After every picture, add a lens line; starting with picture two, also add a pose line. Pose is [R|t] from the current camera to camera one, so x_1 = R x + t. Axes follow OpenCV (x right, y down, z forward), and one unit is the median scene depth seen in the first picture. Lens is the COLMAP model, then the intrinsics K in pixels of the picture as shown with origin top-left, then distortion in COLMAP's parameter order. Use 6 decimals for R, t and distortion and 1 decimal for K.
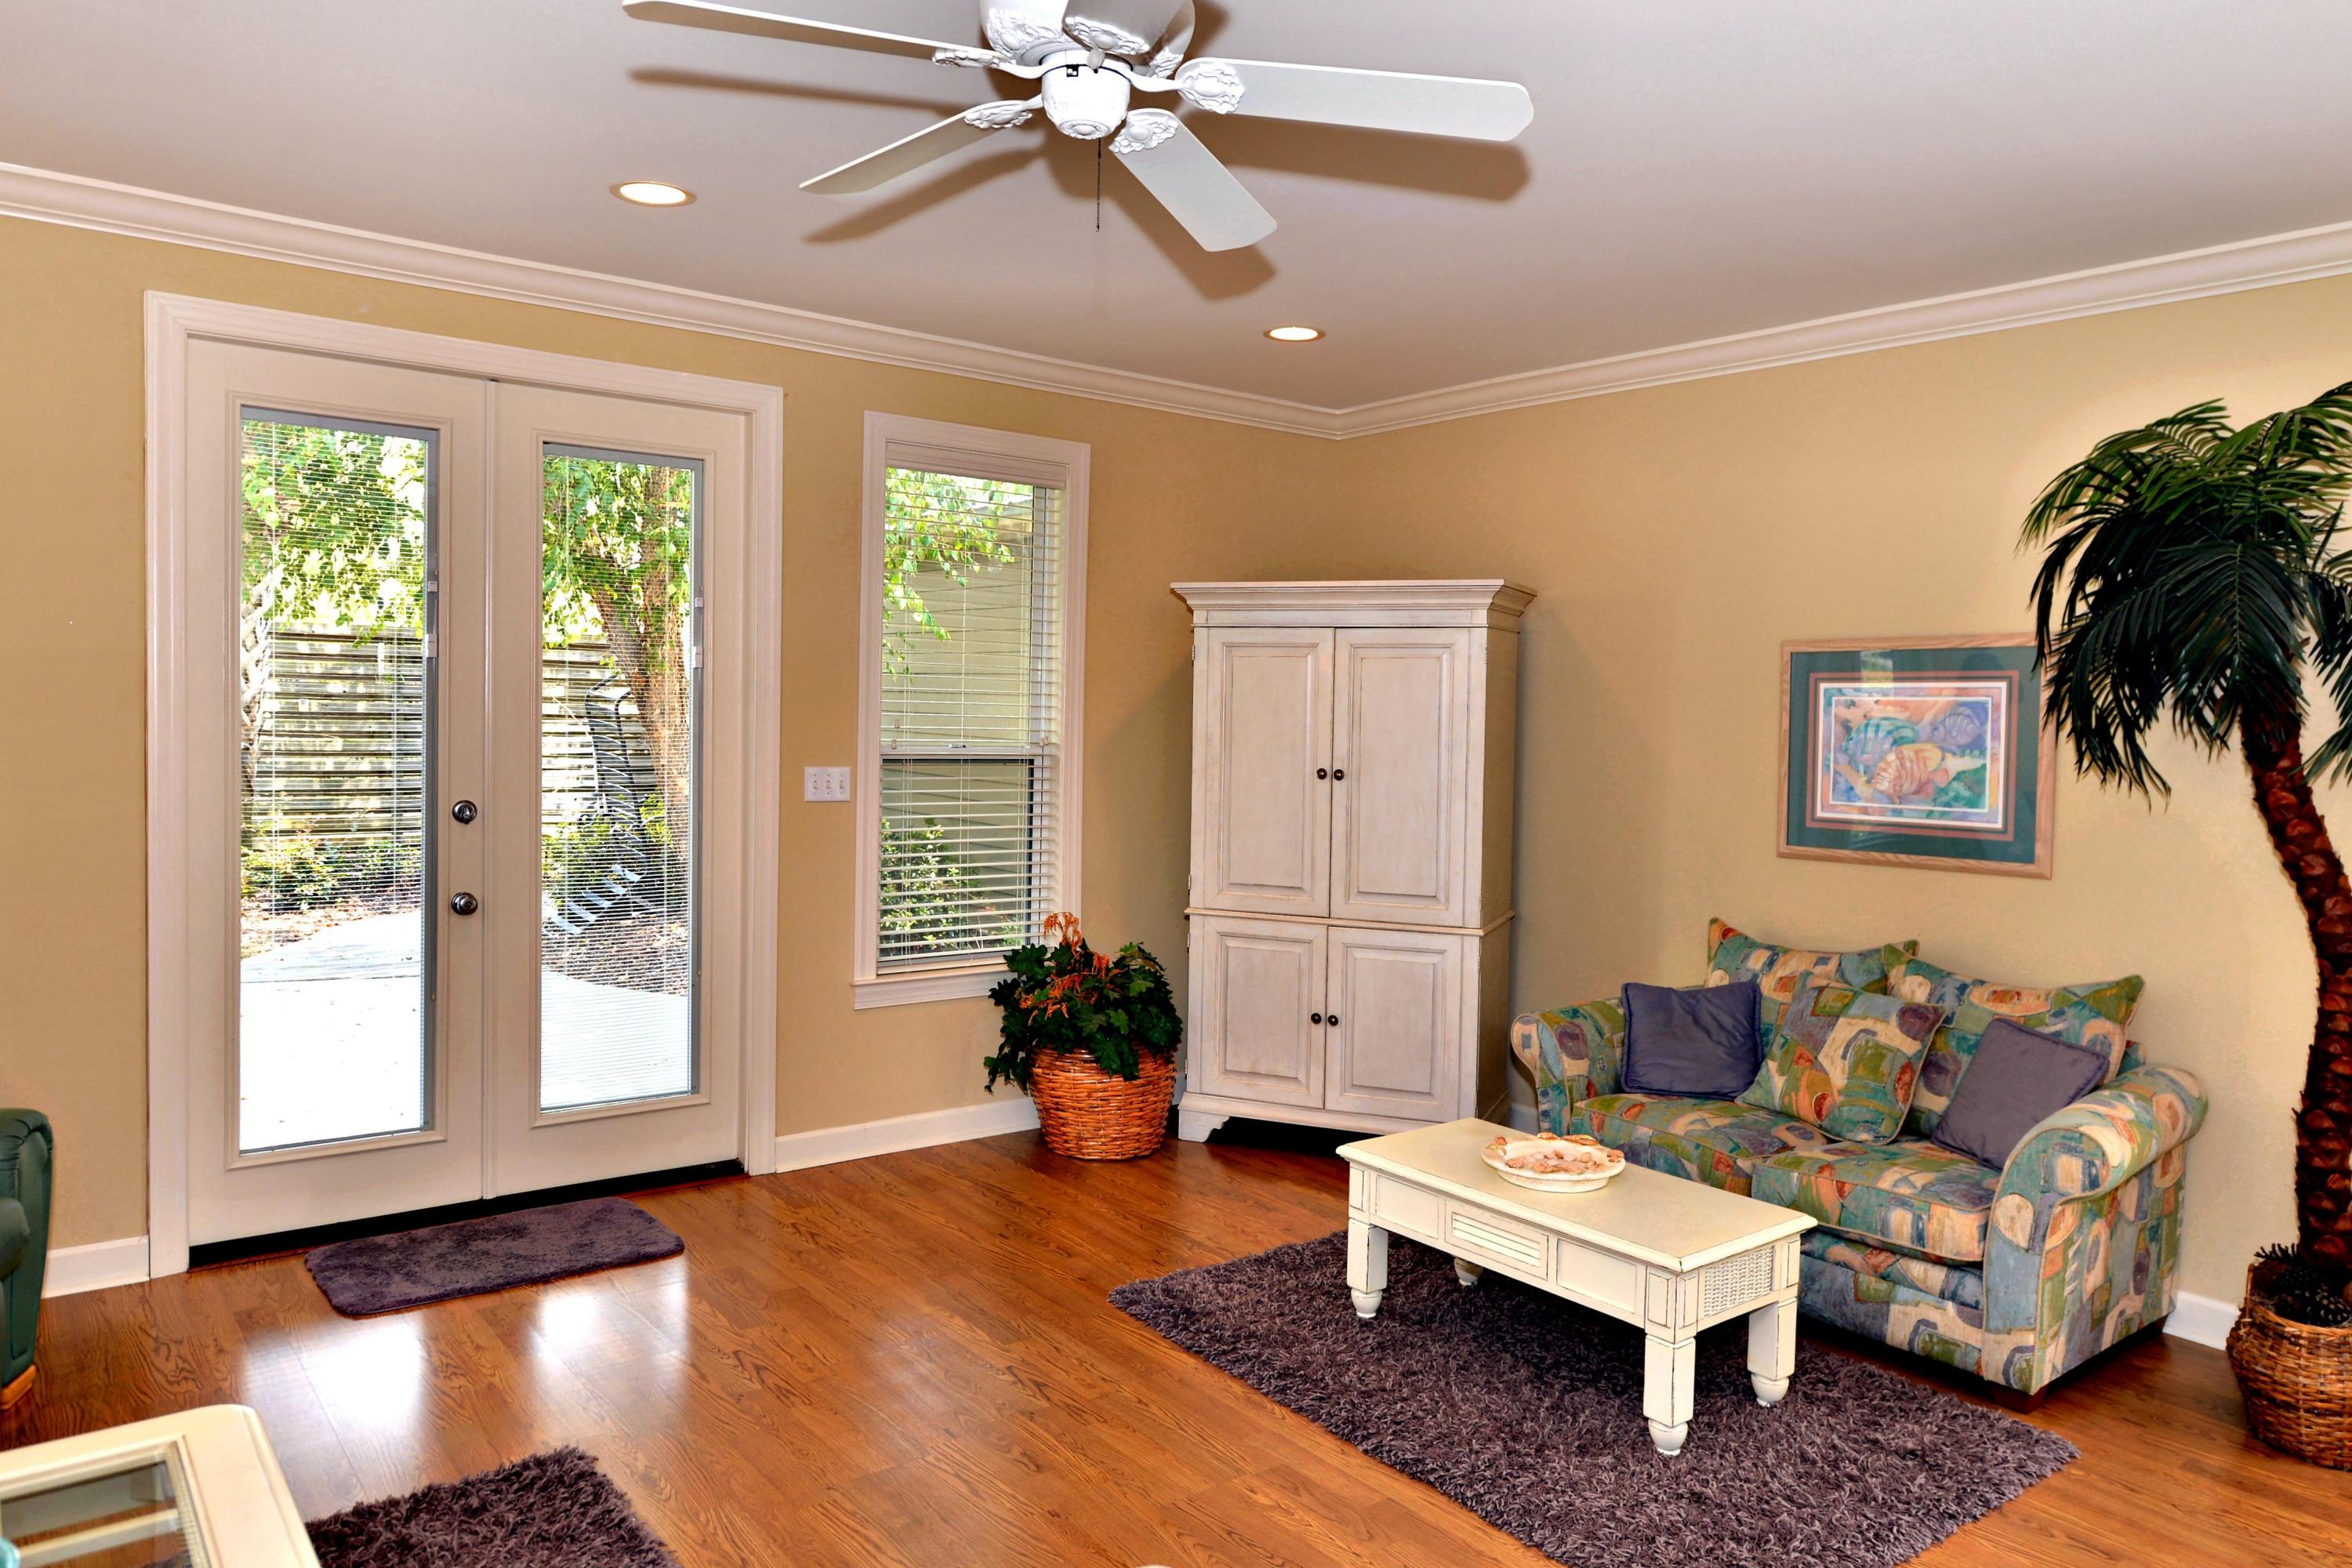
lens RADIAL K [[1581.3, 0, 1190.7], [0, 1581.3, 777.0], [0, 0, 1]] dist [0.000181, 0.002510]
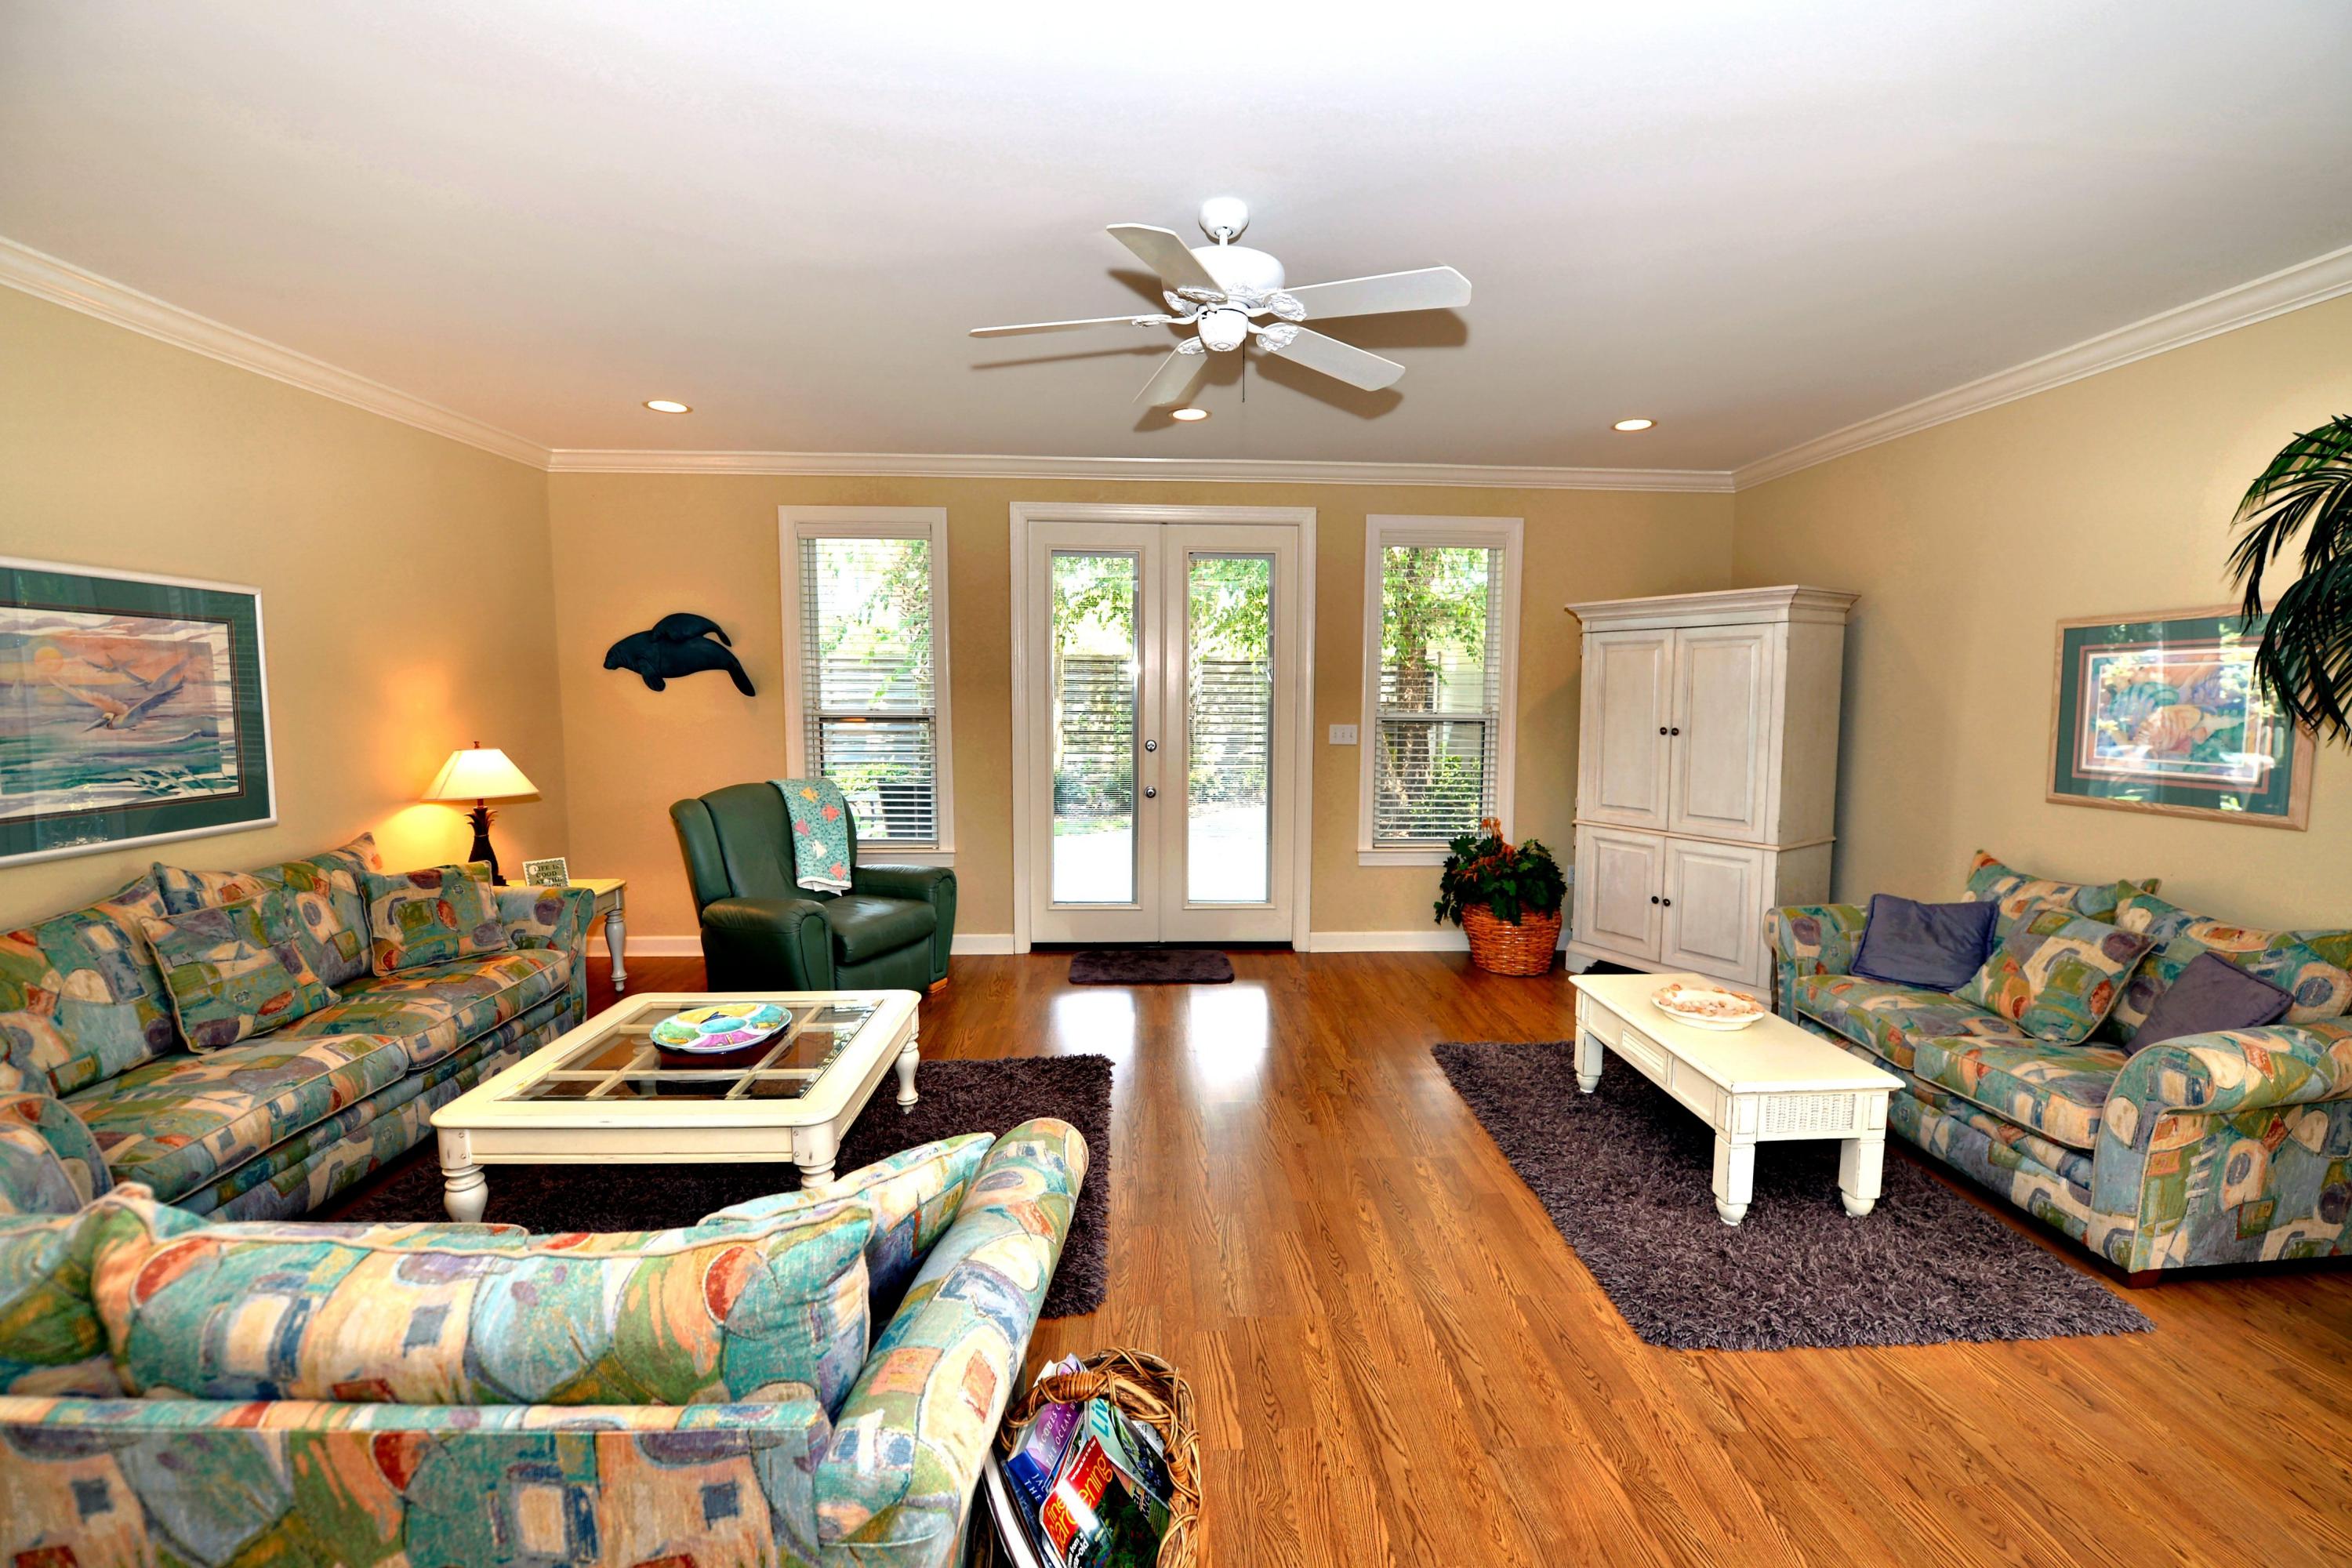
lens RADIAL K [[954.1, 0, 1195.6], [0, 954.1, 779.4], [0, 0, 1]] dist [-0.013094, -0.003459]
pose [[0.817873, 0.035237, -0.574318, 0.280596], [-0.012701, 0.998985, 0.043206, 0.012034], [0.575258, -0.028043, 0.817491, 0.058338]]
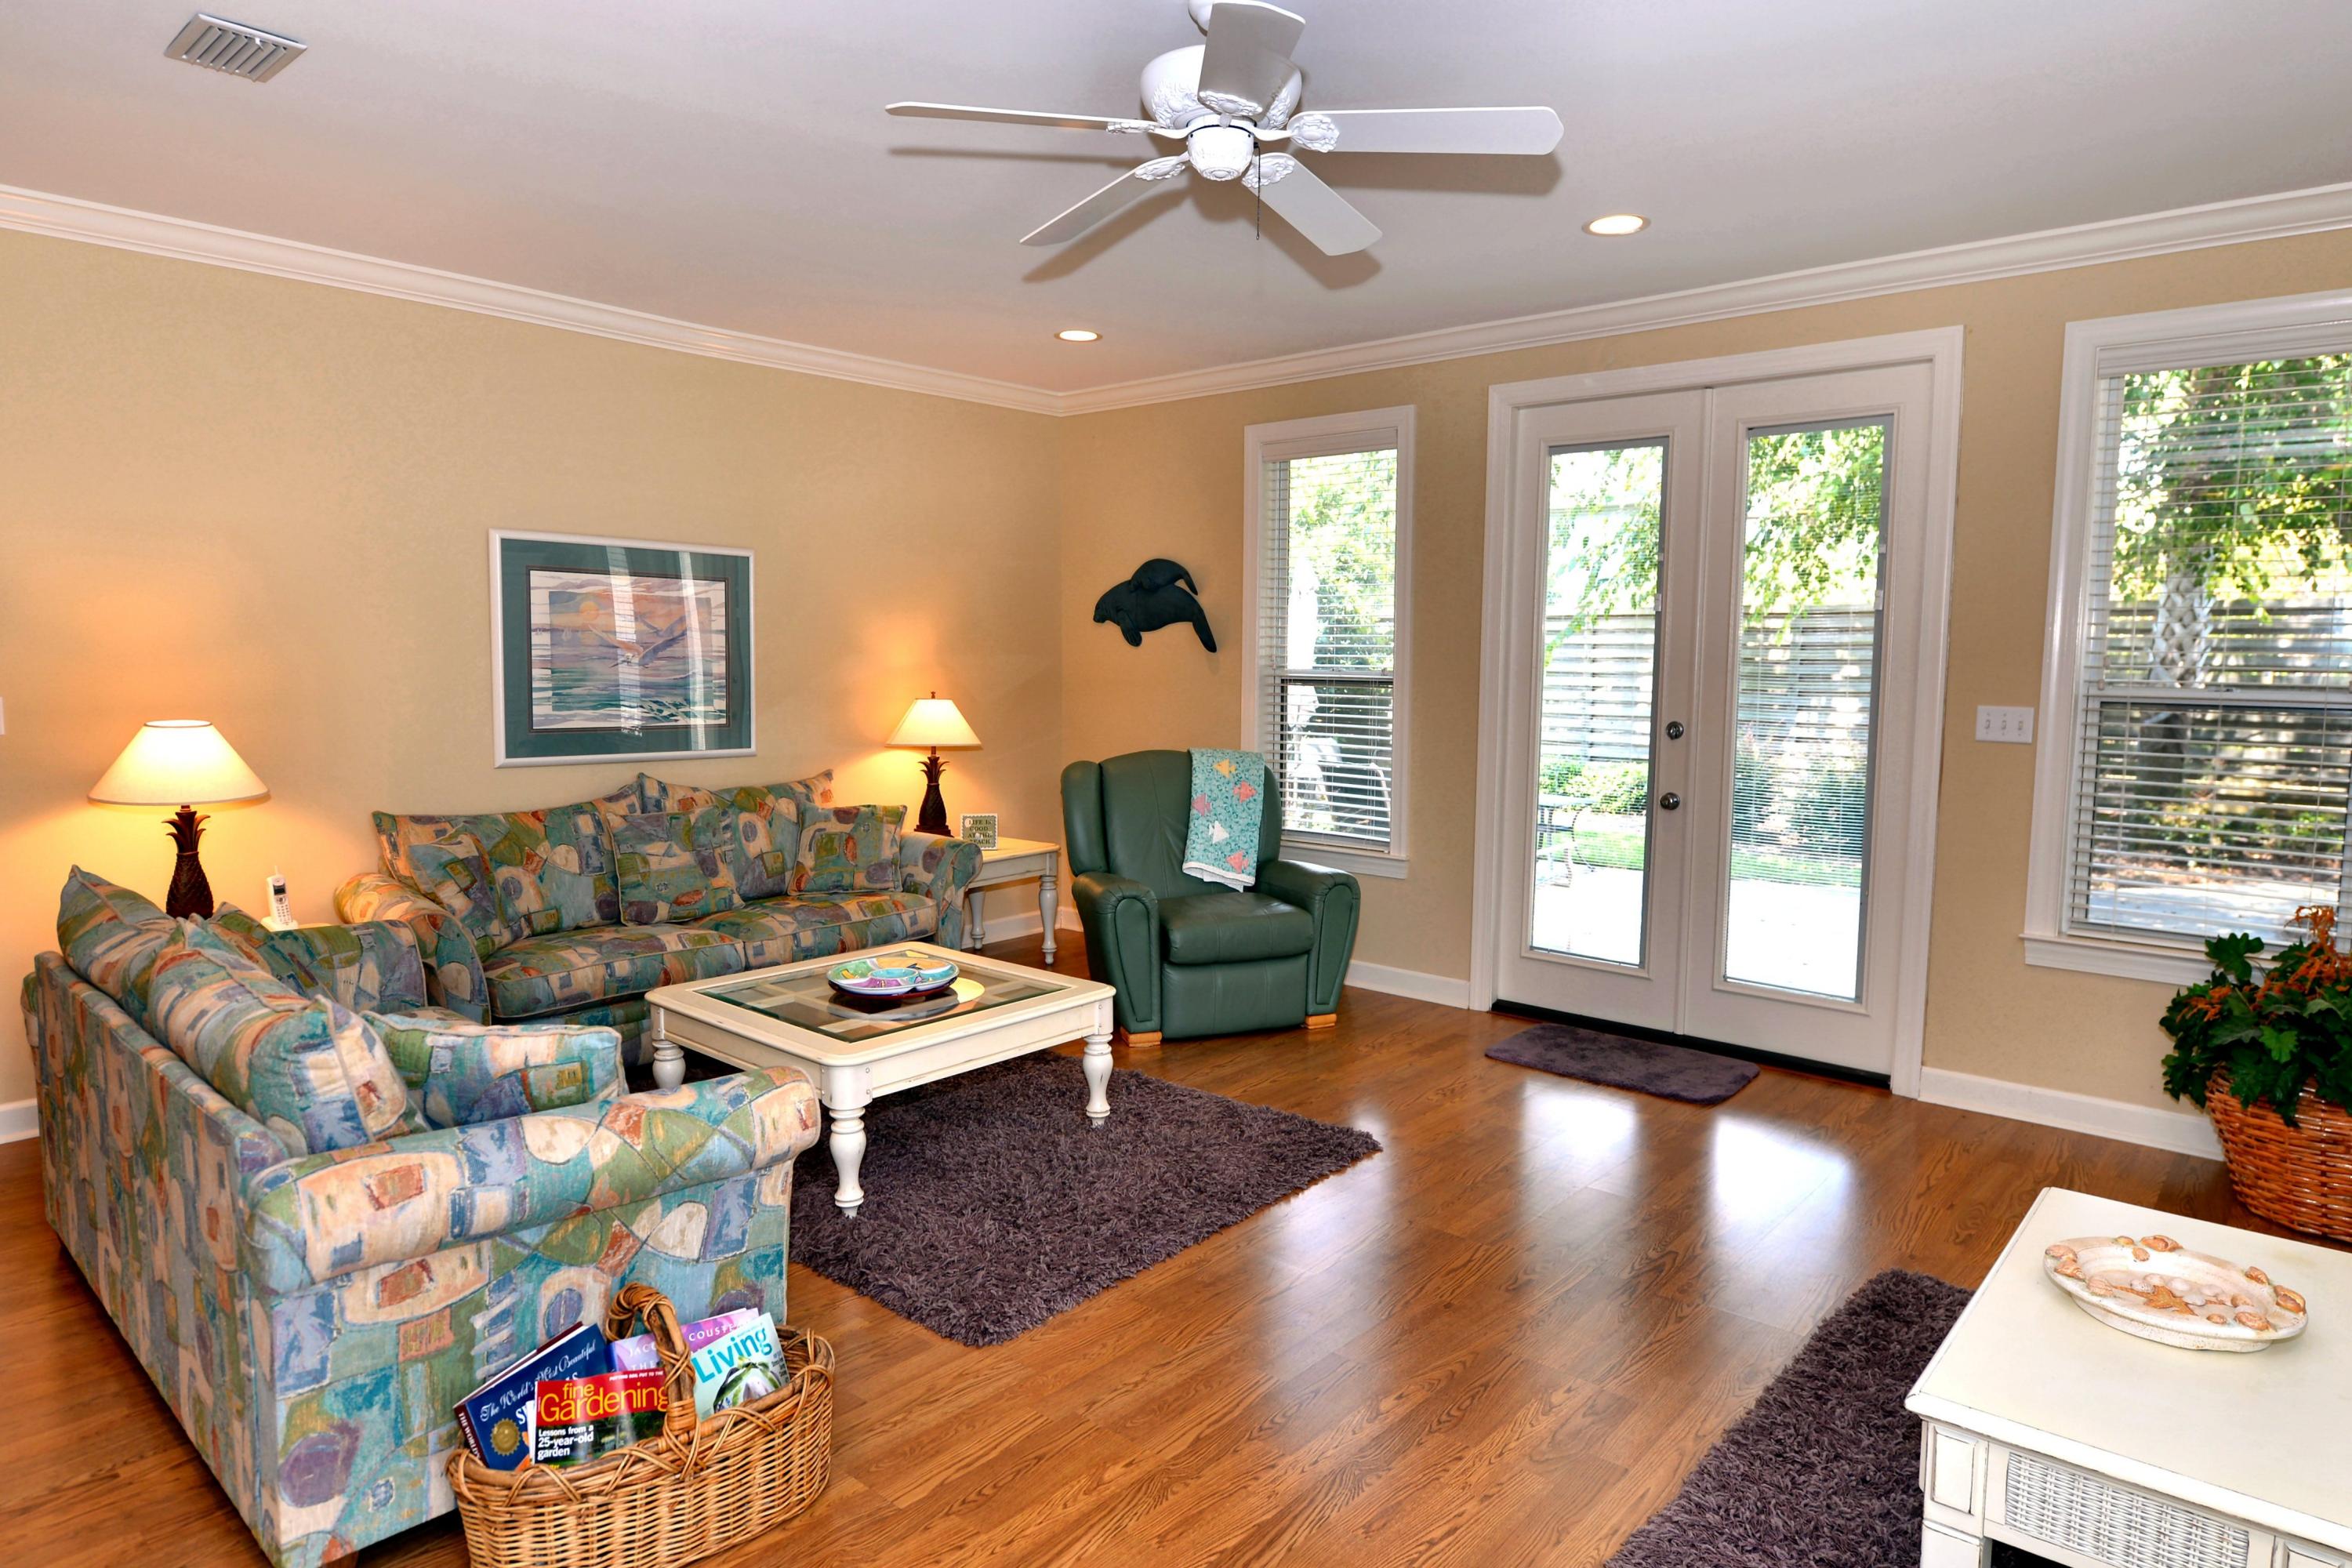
lens RADIAL K [[1373.9, 0, 1194.9], [0, 1373.9, 778.4], [0, 0, 1]] dist [-0.000509, -0.001454]
pose [[0.192145, 0.066612, -0.979103, 0.582603], [-0.052568, 0.996960, 0.057510, 0.017662], [0.979958, 0.040419, 0.195063, 0.410434]]
